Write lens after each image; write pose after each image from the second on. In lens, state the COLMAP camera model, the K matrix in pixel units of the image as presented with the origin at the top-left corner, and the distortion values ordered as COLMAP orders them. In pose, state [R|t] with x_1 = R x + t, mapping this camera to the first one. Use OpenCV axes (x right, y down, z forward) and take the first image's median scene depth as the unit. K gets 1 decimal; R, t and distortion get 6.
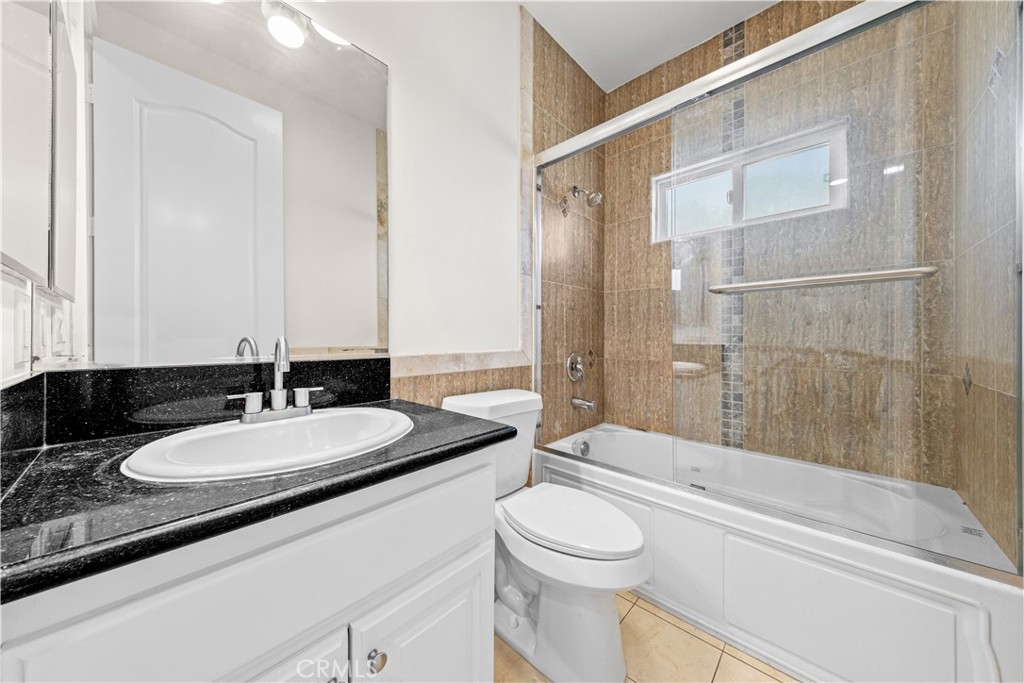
lens RADIAL K [[345.8, 0, 516.2], [0, 345.8, 340.0], [0, 0, 1]] dist [0.000933, -0.000019]
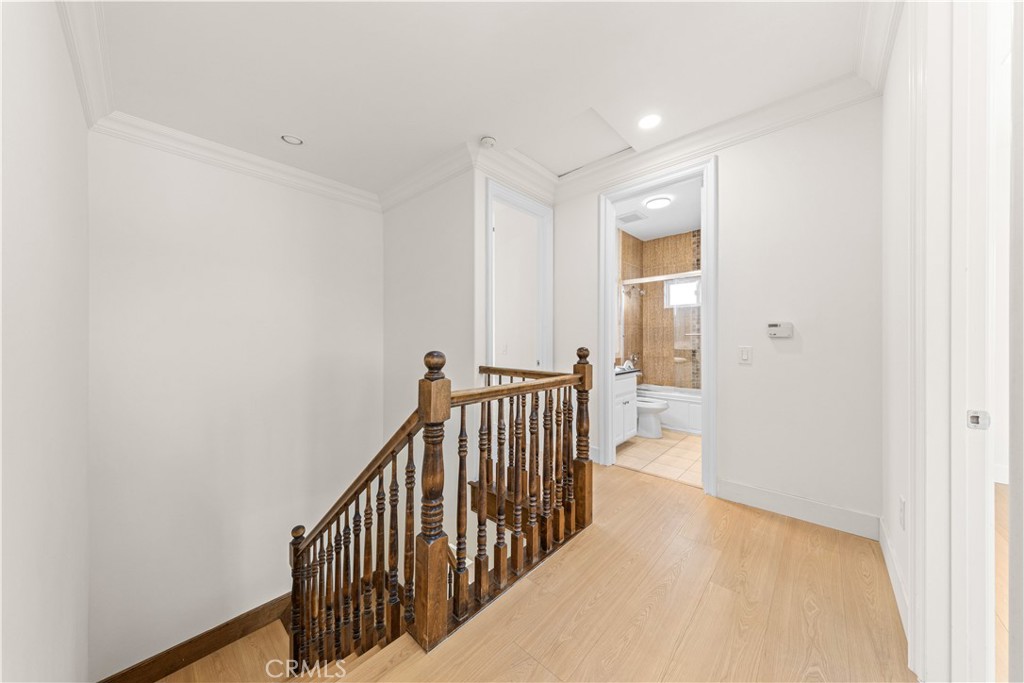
lens RADIAL K [[345.8, 0, 507.5], [0, 345.8, 341.1], [0, 0, 1]] dist [0.000933, -0.000019]
pose [[0.999983, -0.000564, -0.005820, -0.681290], [0.000542, 0.999993, -0.003752, -0.039105], [0.005823, 0.003749, 0.999976, -1.403695]]
